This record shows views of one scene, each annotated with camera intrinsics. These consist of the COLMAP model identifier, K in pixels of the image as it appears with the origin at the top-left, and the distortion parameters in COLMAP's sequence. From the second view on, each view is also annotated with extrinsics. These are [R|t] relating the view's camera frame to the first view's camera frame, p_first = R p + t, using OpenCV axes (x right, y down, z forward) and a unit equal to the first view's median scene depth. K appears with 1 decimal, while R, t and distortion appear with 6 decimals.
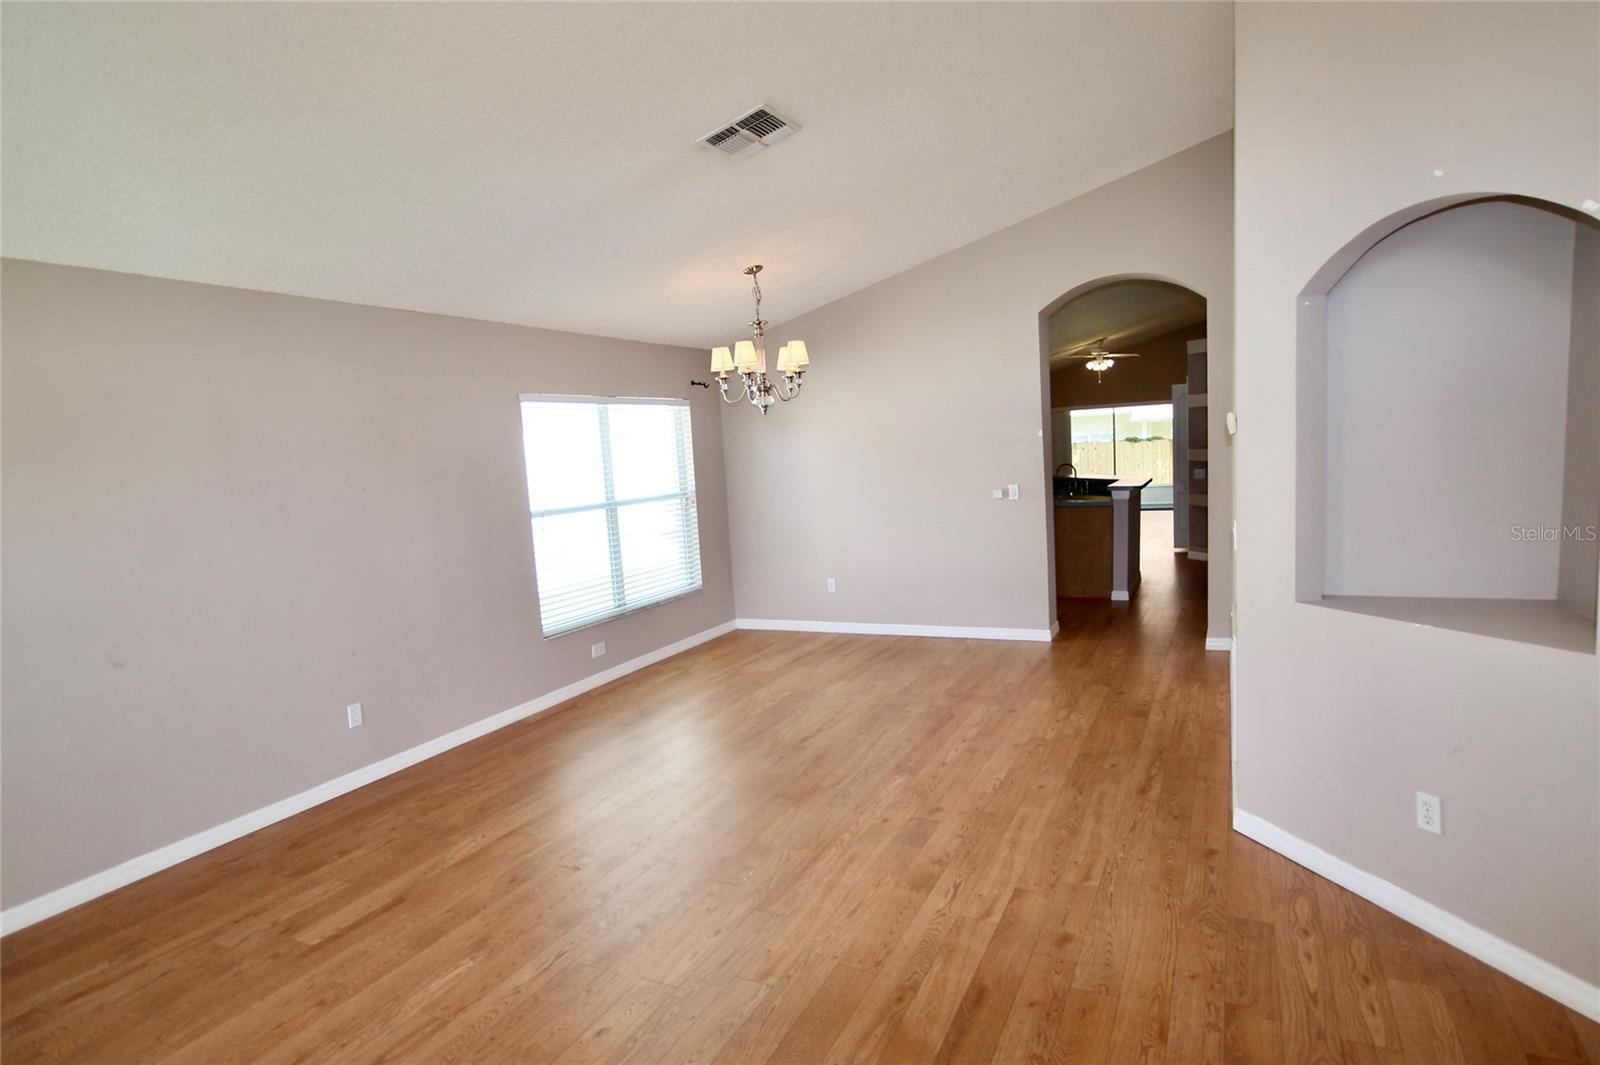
lens RADIAL K [[851.7, 0, 812.2], [0, 851.7, 535.7], [0, 0, 1]] dist [-0.001592, 0.000684]
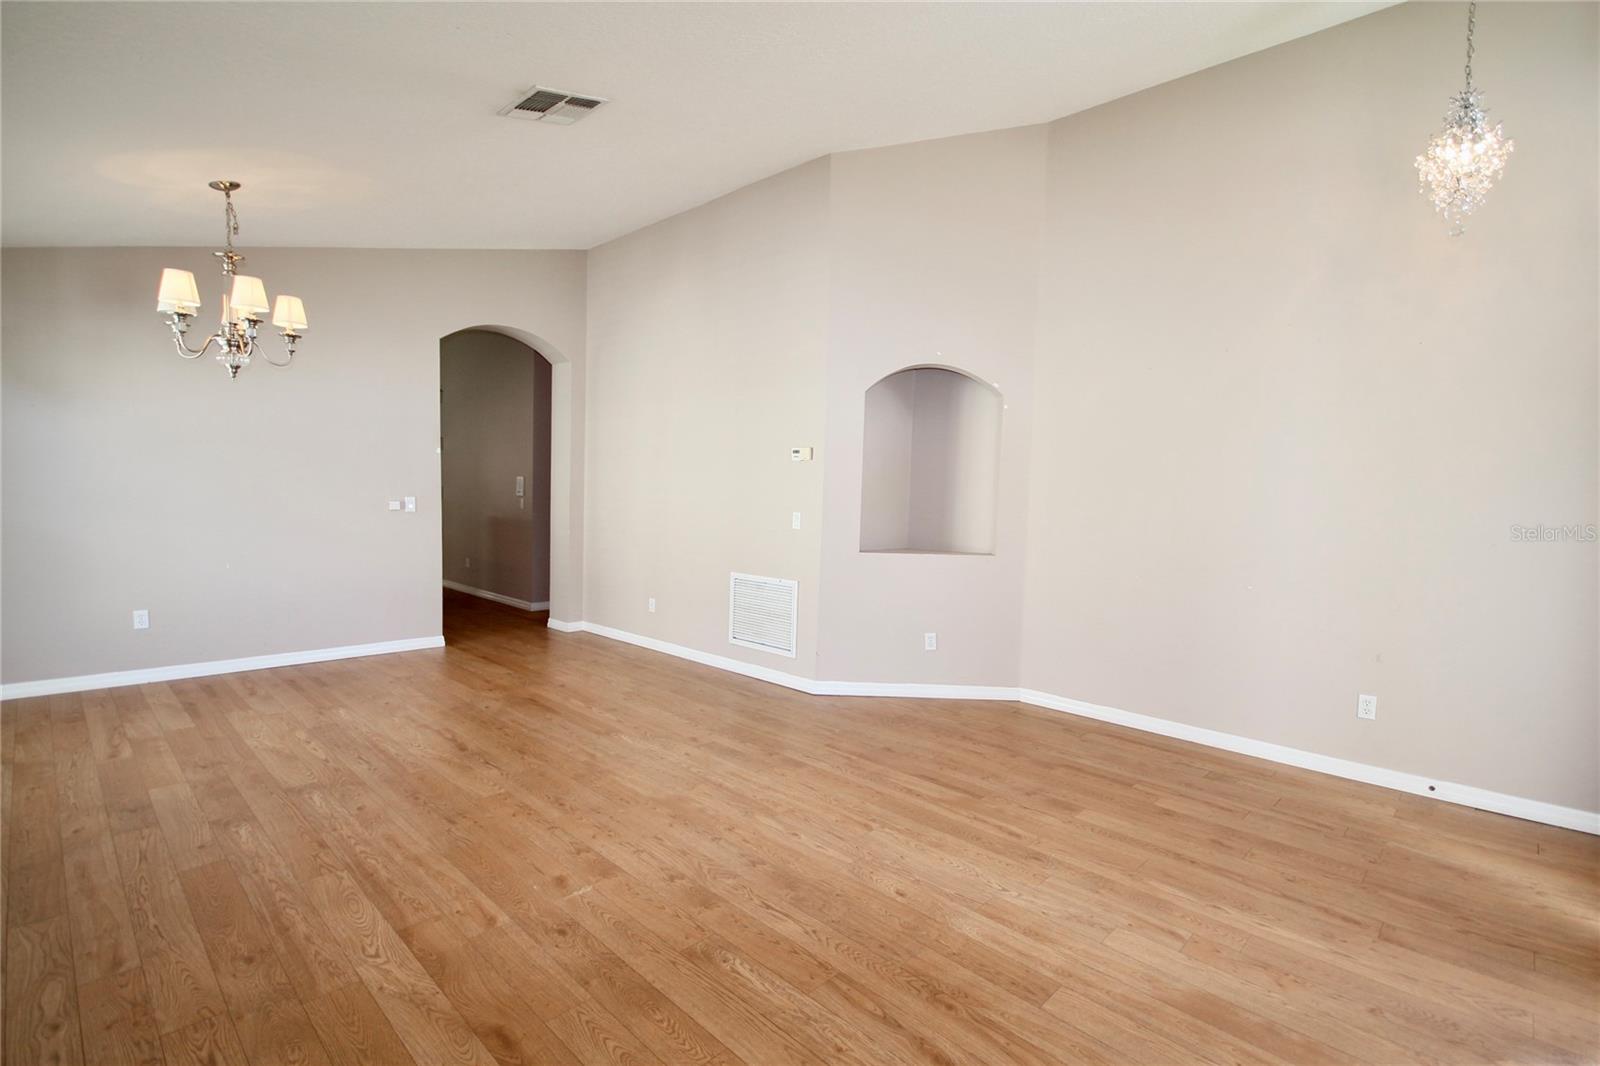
lens RADIAL K [[738.4, 0, 805.2], [0, 738.4, 531.0], [0, 0, 1]] dist [0.013835, -0.012490]
pose [[0.301763, 0.024931, 0.953057, -0.640820], [0.050347, 0.997846, -0.042044, 0.058854], [-0.952053, 0.060671, 0.299858, 0.394621]]
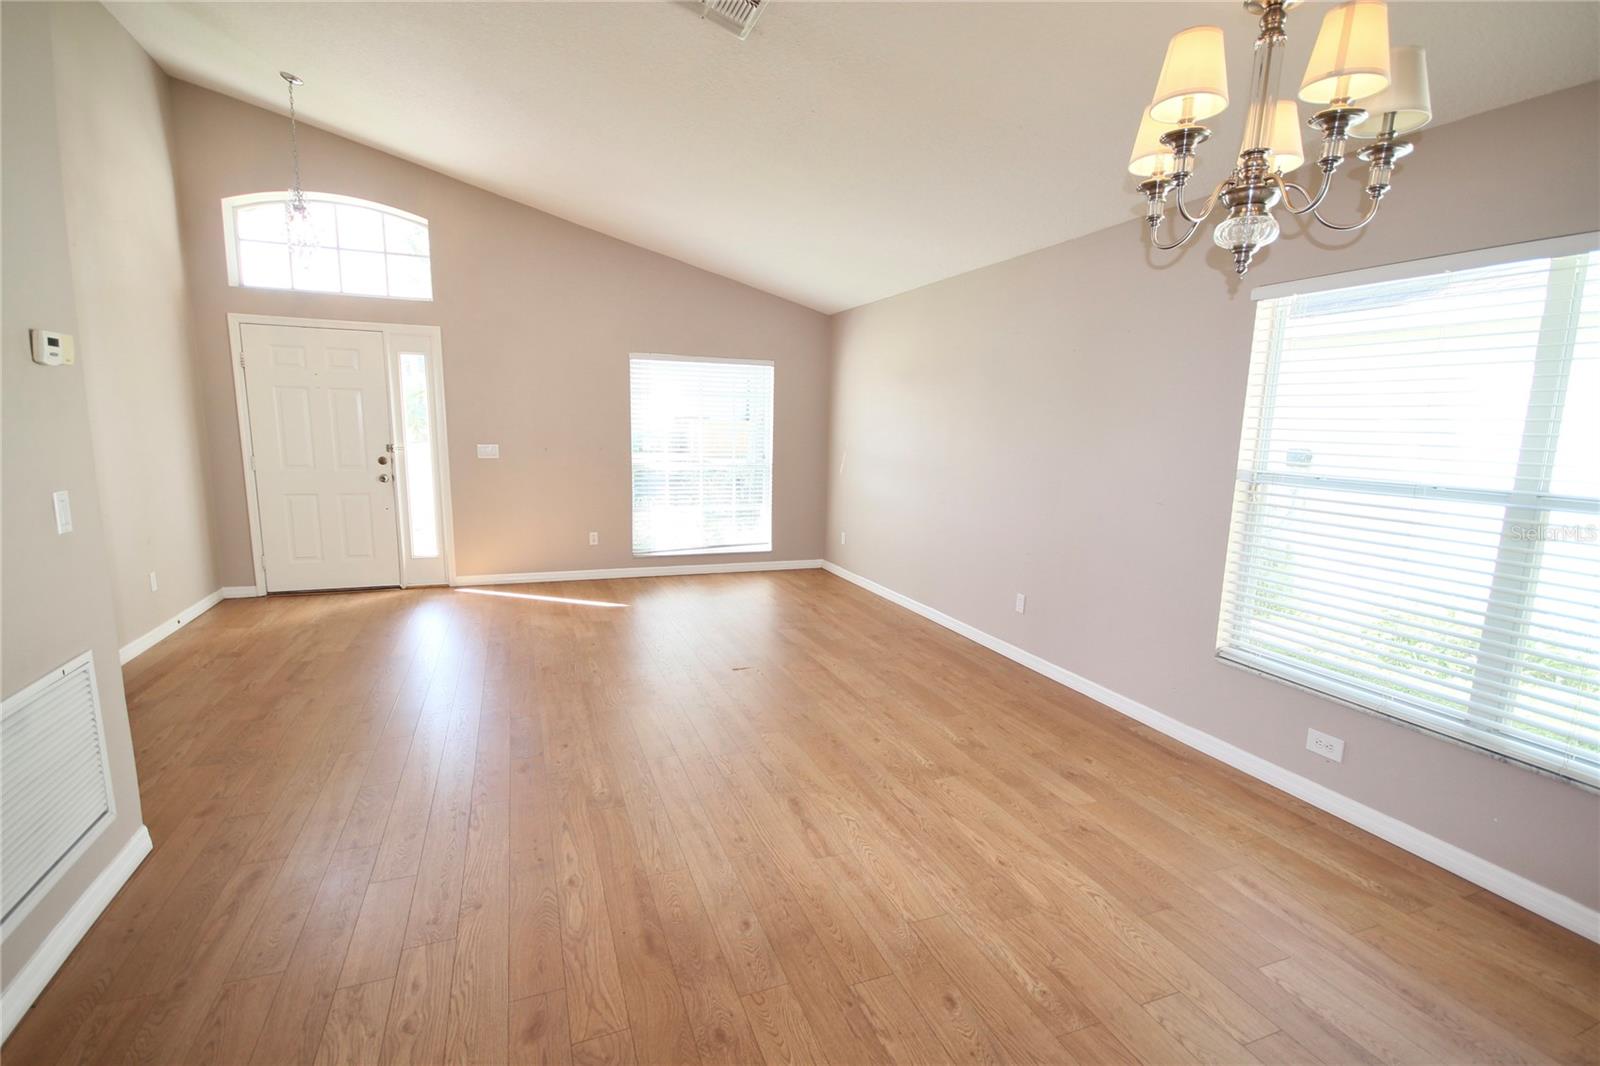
lens RADIAL K [[738.4, 0, 806.5], [0, 738.4, 545.1], [0, 0, 1]] dist [0.013835, -0.012490]
pose [[-0.675637, 0.162660, -0.719066, 0.377143], [-0.061104, 0.959645, 0.274496, -0.126994], [0.734698, 0.229398, -0.638433, 1.316447]]
